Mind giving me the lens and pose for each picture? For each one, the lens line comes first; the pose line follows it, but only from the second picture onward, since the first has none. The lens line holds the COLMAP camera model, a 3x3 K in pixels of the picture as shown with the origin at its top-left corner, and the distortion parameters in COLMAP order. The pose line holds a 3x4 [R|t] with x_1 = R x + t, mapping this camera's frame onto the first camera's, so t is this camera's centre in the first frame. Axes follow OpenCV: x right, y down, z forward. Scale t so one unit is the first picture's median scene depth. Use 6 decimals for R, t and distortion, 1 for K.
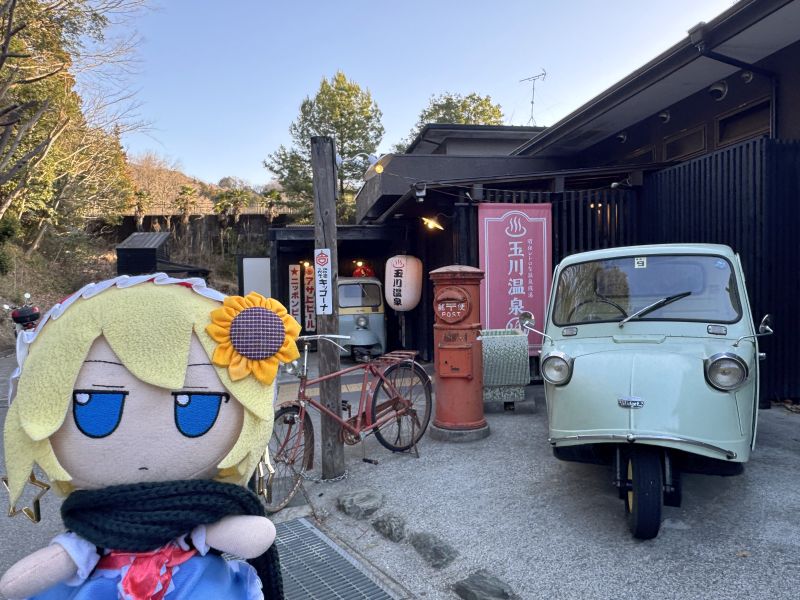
lens RADIAL K [[567.4, 0, 387.2], [0, 567.4, 297.5], [0, 0, 1]] dist [-0.003276, -0.000061]
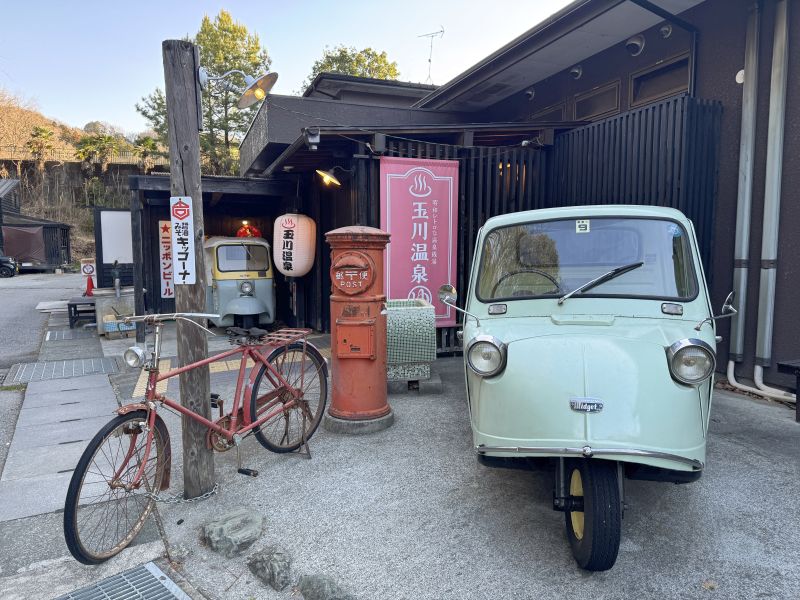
lens RADIAL K [[561.4, 0, 400.0], [0, 561.4, 300.0], [0, 0, 1]] dist [0.136726, -0.219689]
pose [[0.977681, 0.000313, 0.210095, 0.007011], [-0.014975, 0.997559, 0.068200, -0.004142], [-0.209560, -0.069824, 0.975299, 0.143844]]
